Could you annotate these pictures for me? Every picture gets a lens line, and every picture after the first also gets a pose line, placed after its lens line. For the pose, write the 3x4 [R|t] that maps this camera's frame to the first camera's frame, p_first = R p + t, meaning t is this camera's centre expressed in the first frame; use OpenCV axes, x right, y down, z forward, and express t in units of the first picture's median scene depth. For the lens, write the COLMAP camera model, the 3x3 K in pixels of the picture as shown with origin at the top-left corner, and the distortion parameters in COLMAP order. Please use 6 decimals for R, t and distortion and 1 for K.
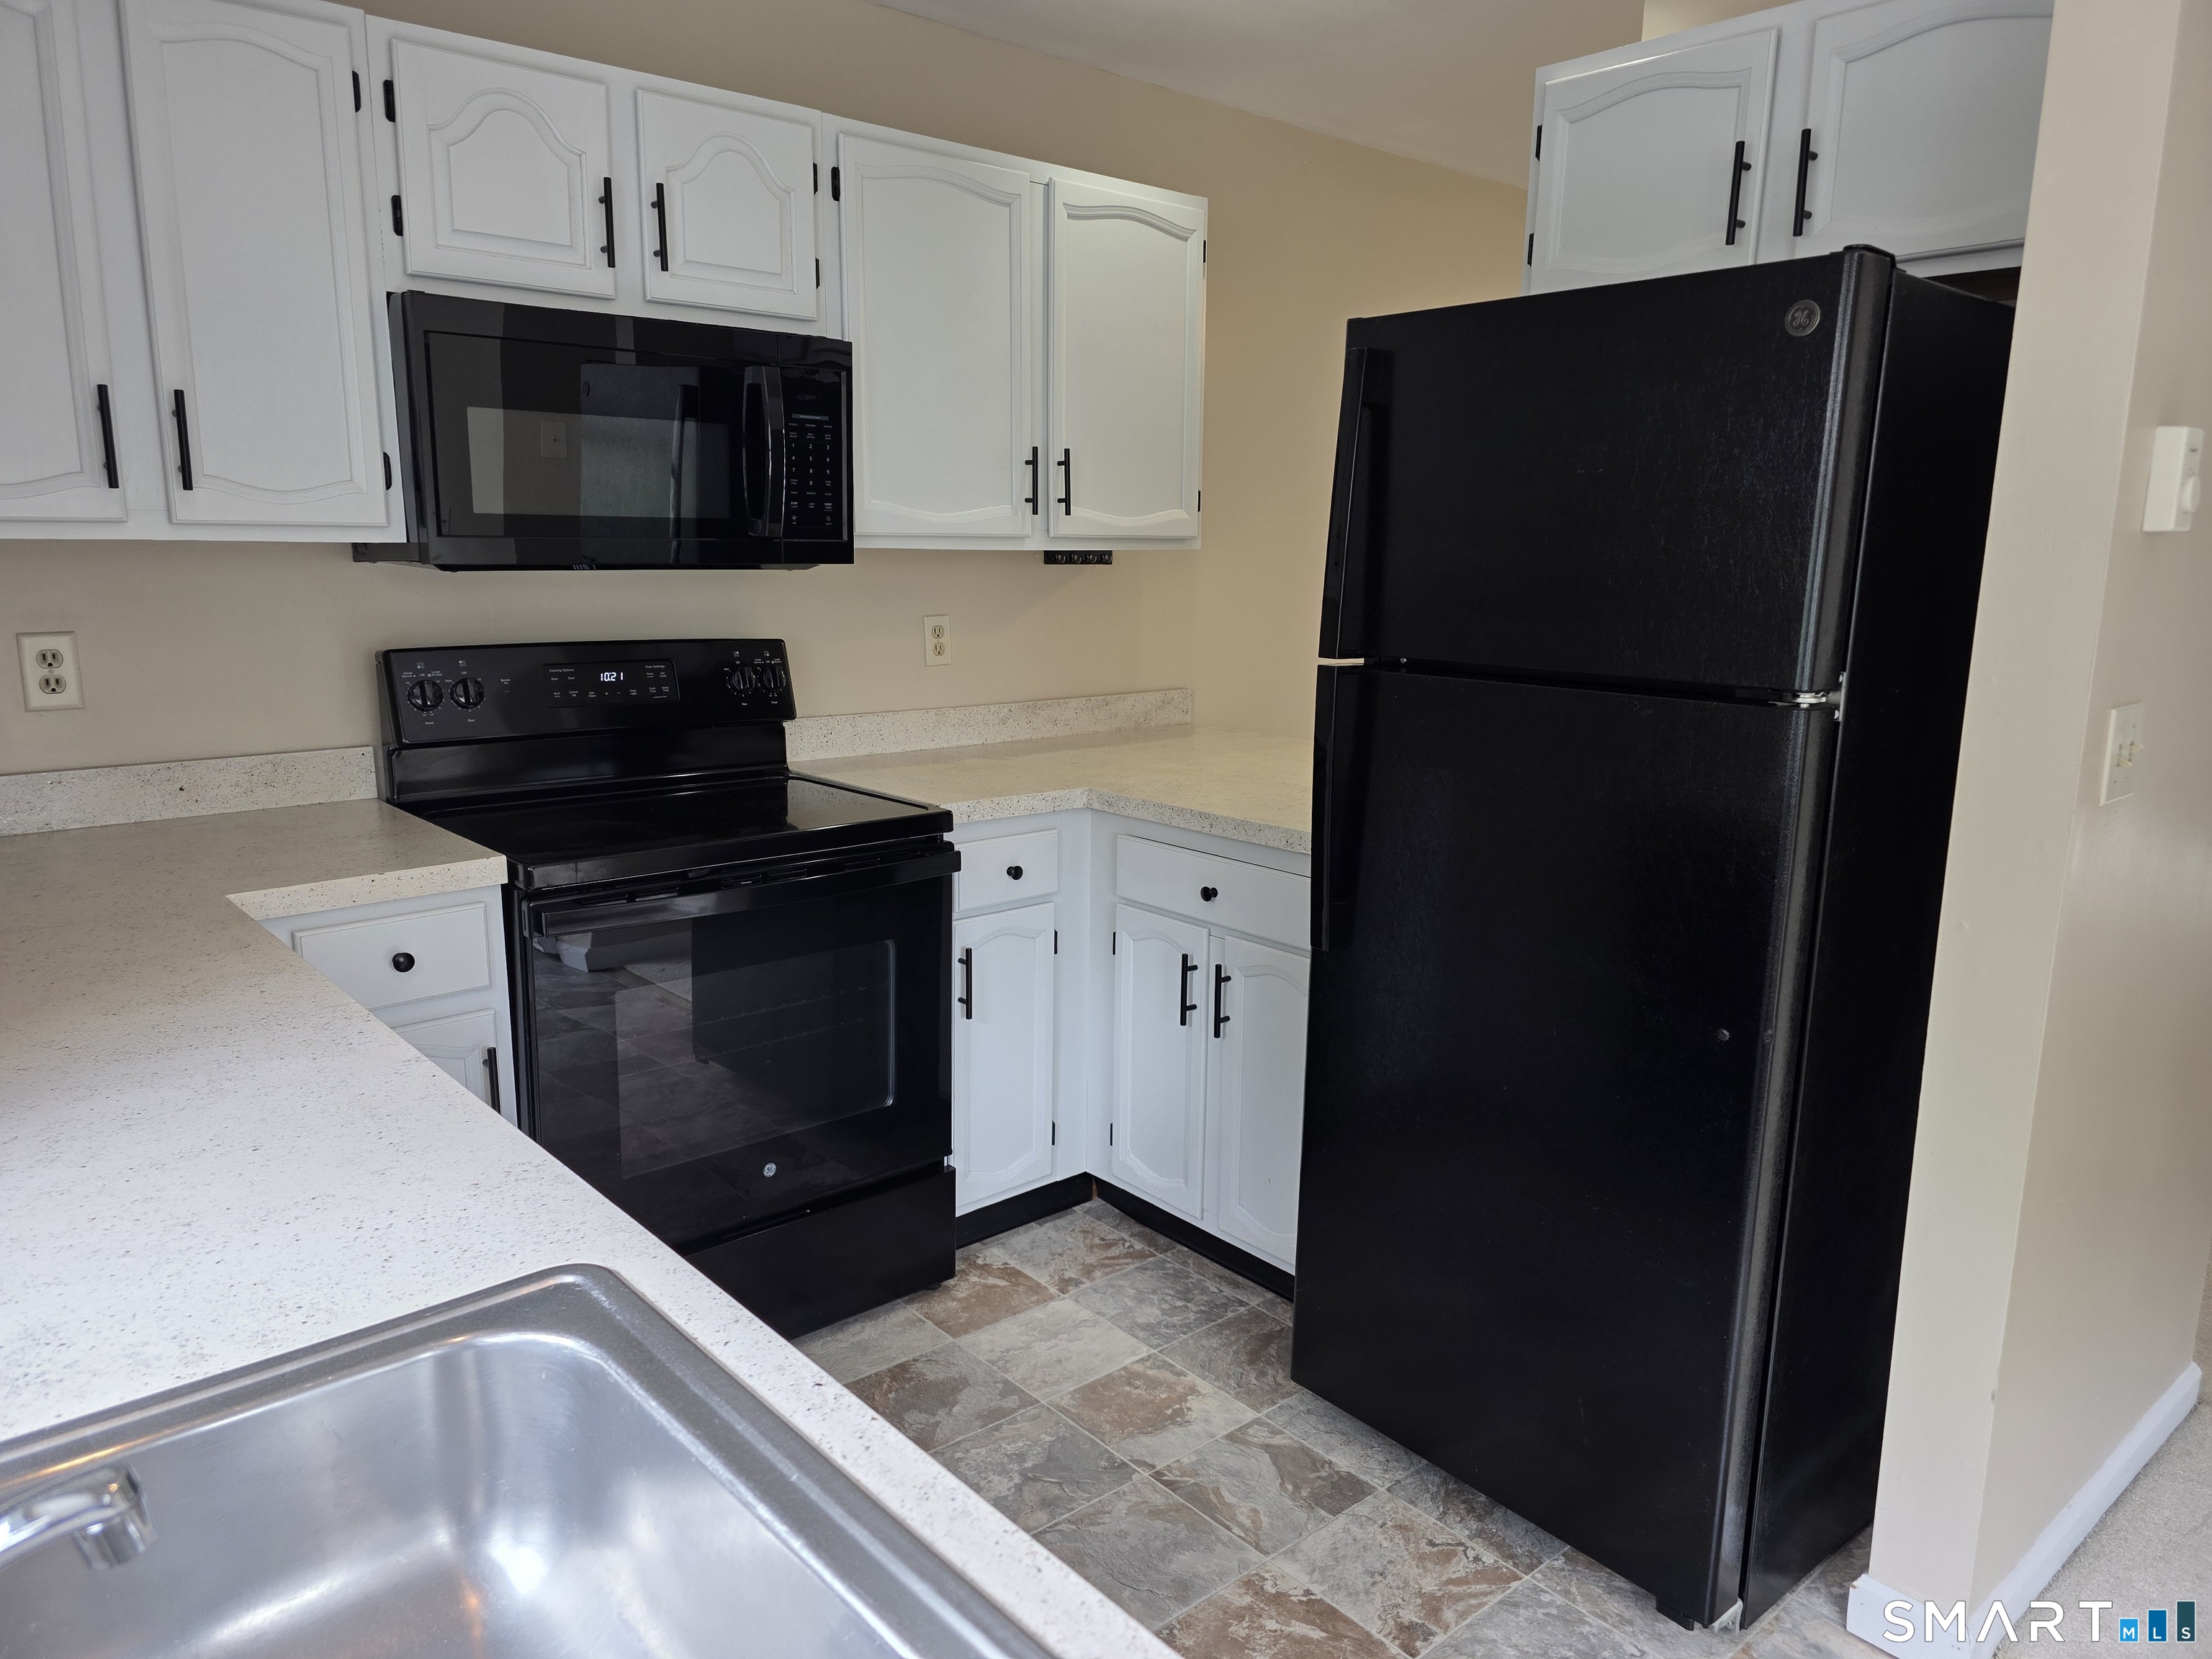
lens RADIAL K [[1467.0, 0, 1106.0], [0, 1467.0, 829.5], [0, 0, 1]] dist [0.020898, -0.065452]
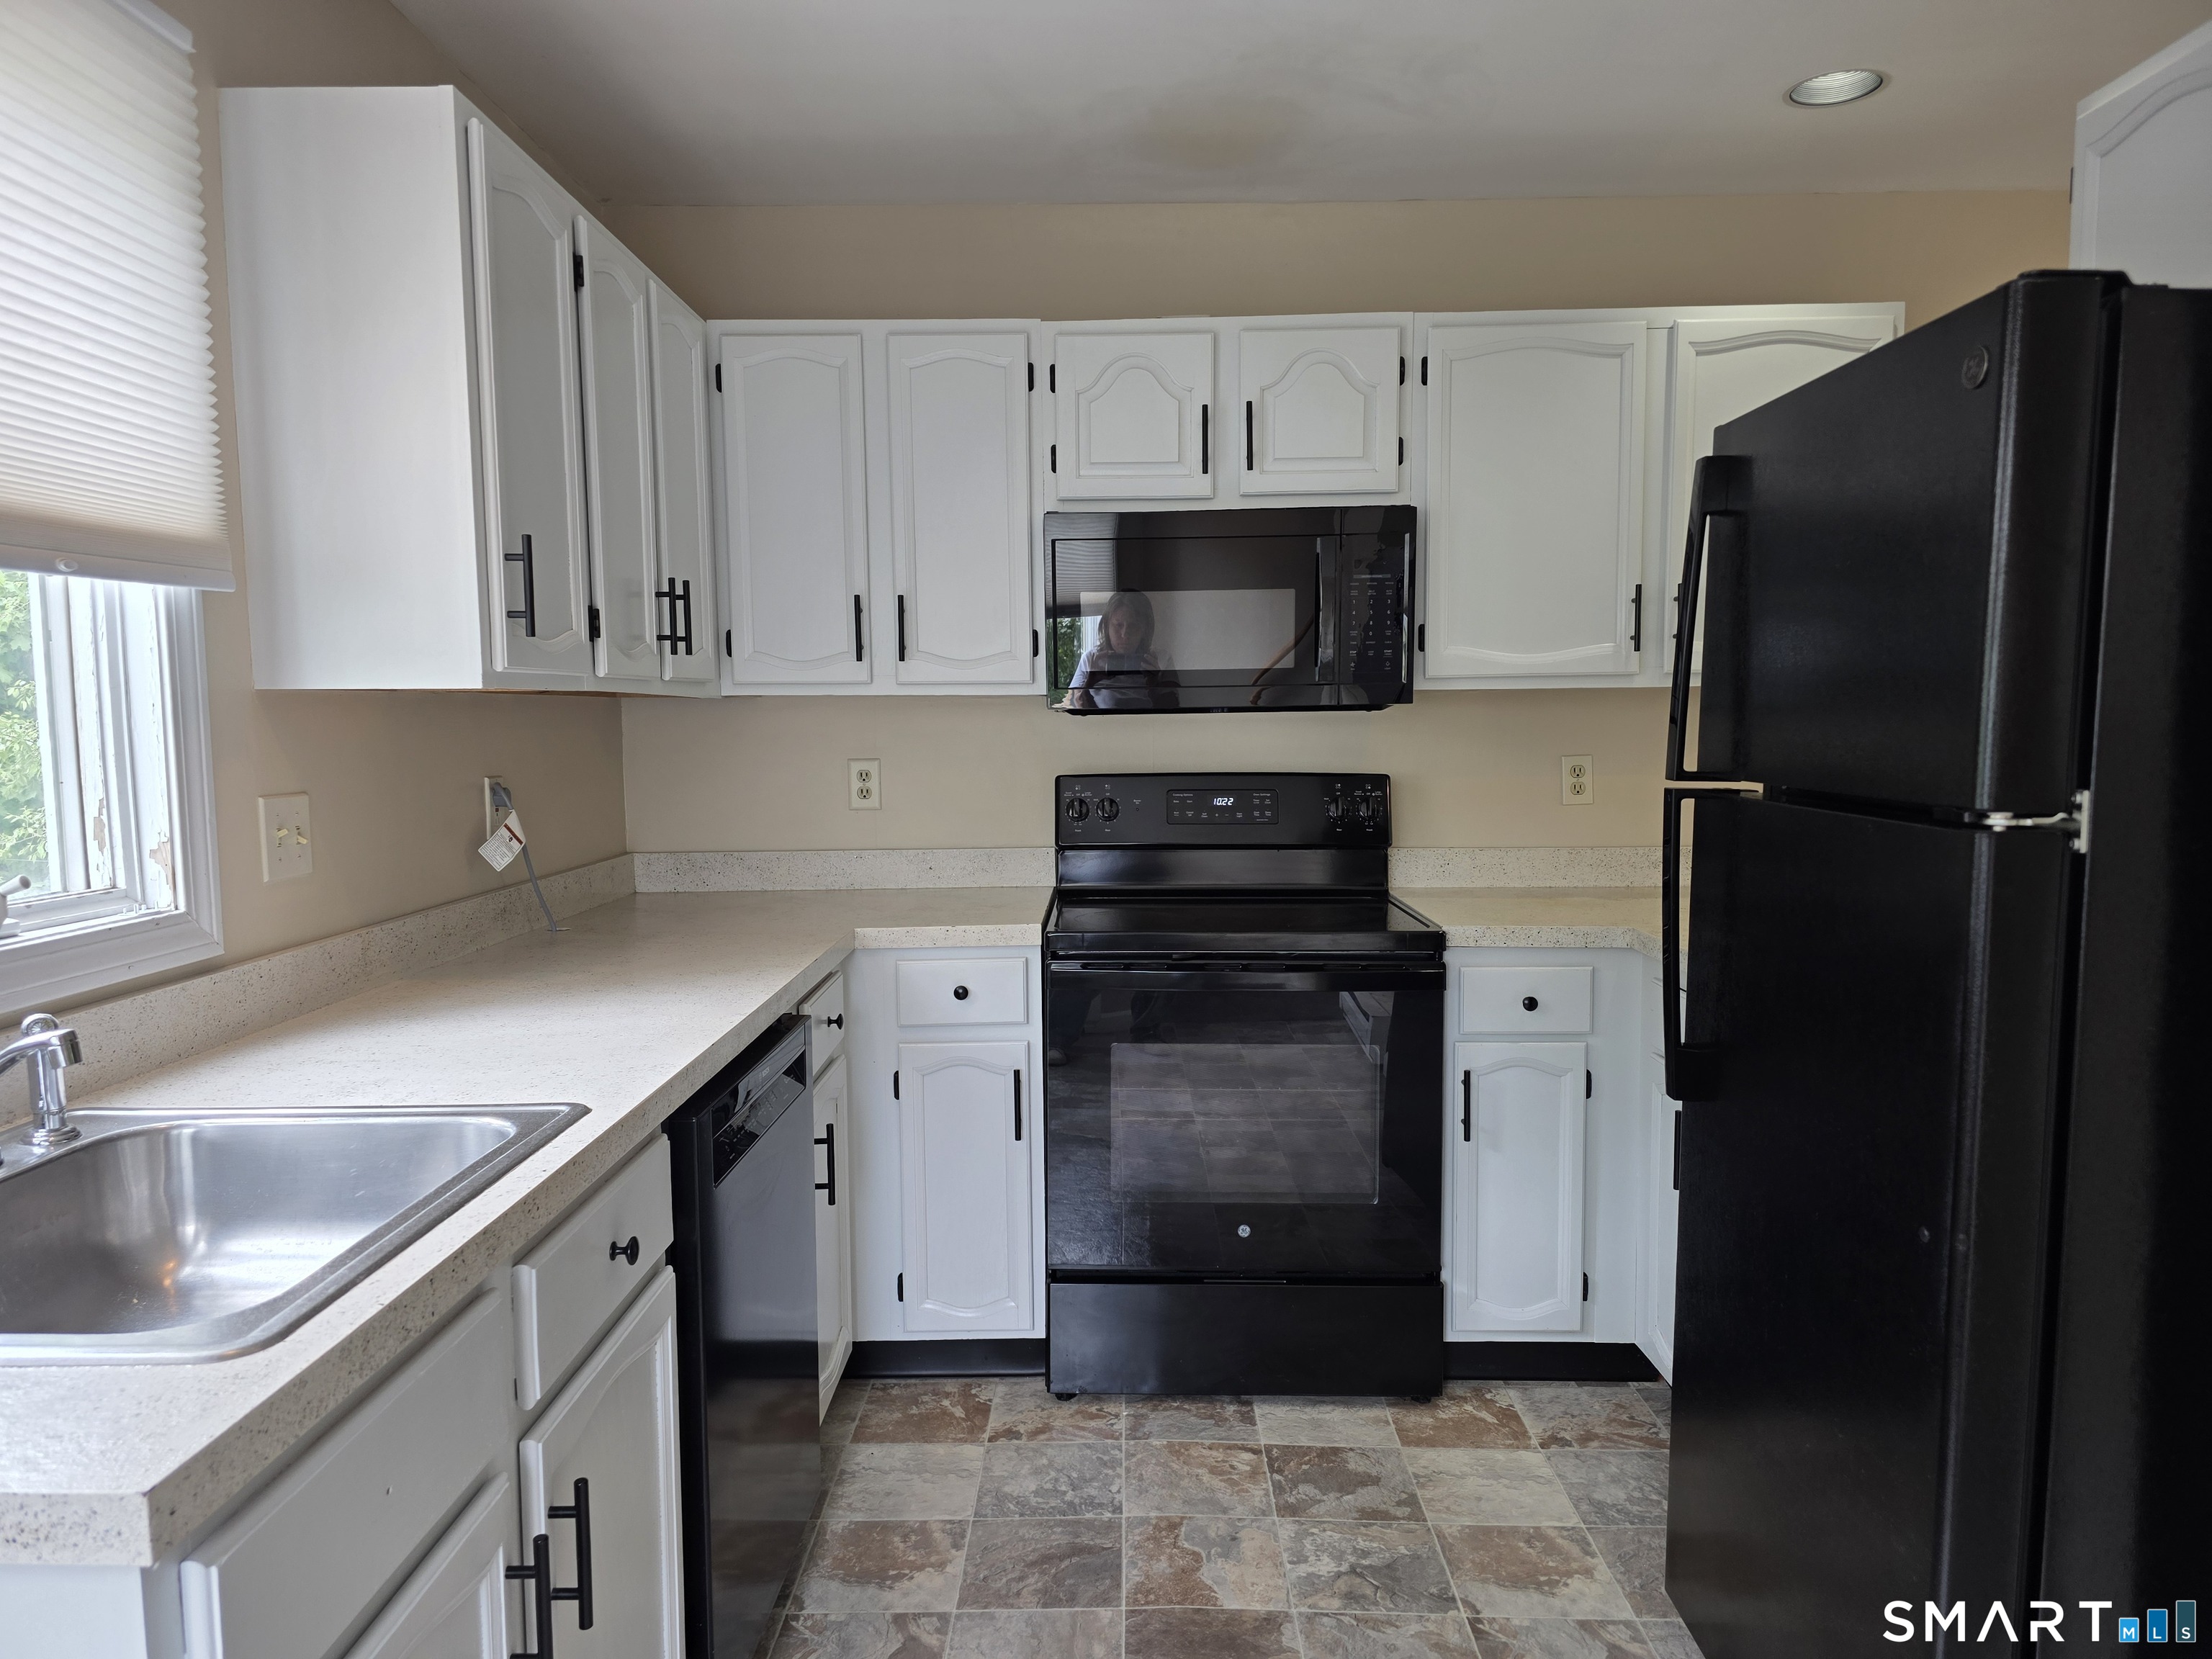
lens RADIAL K [[1503.9, 0, 1106.0], [0, 1503.9, 829.5], [0, 0, 1]] dist [0.020921, -0.055836]
pose [[0.724629, 0.030108, -0.688482, 0.458271], [-0.110667, 0.991163, -0.073132, 0.020472], [0.680196, 0.129186, 0.721557, 0.047869]]
